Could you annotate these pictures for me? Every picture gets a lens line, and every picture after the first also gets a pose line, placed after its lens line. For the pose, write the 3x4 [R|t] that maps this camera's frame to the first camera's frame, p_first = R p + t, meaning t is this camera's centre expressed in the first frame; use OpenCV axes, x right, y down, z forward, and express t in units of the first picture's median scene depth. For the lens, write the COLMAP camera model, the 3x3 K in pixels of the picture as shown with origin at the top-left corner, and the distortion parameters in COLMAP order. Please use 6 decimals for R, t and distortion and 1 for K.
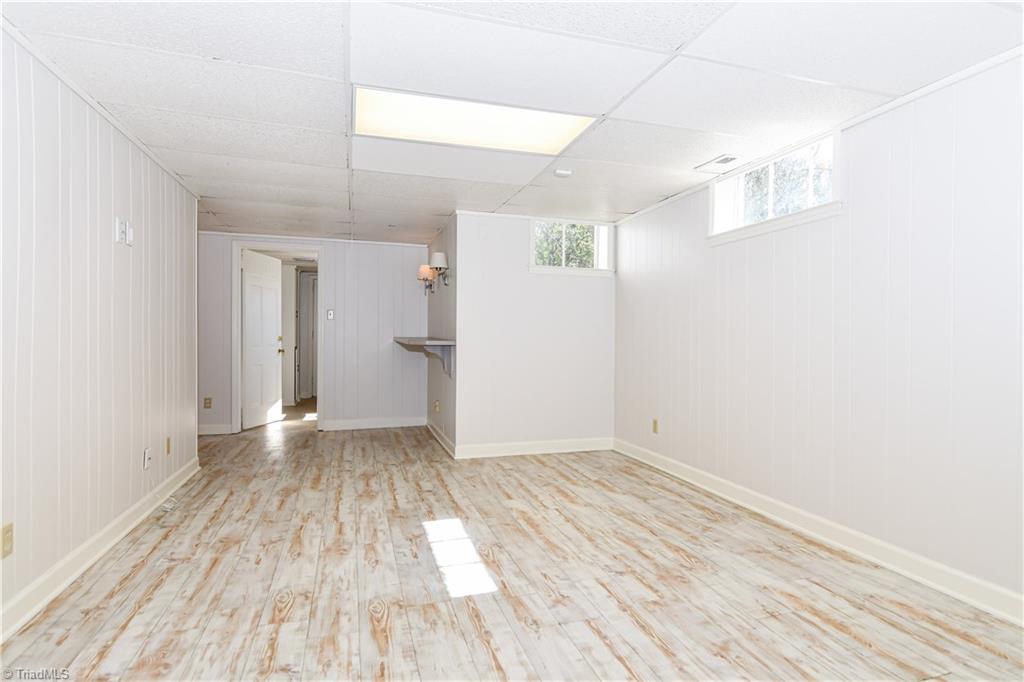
lens RADIAL K [[528.7, 0, 509.1], [0, 528.7, 342.9], [0, 0, 1]] dist [-0.001374, -0.003147]
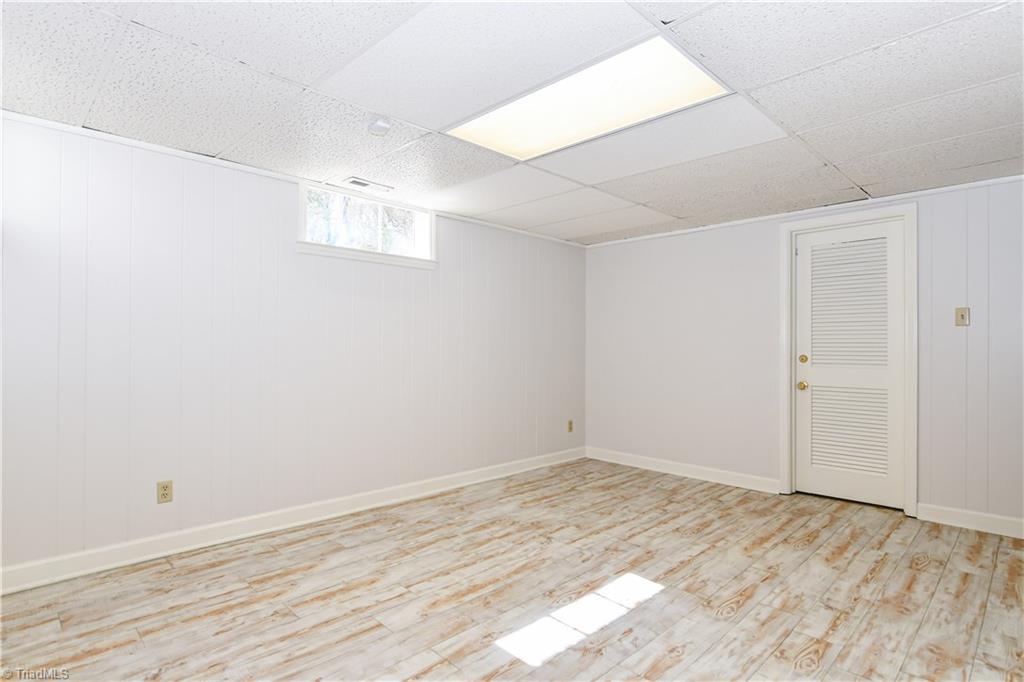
lens RADIAL K [[528.7, 0, 508.1], [0, 528.7, 339.0], [0, 0, 1]] dist [-0.001374, -0.003147]
pose [[-0.464962, 0.003293, 0.885325, -0.876320], [0.002638, 0.999994, -0.002334, -0.048980], [-0.885327, 0.001251, -0.464967, 1.663622]]
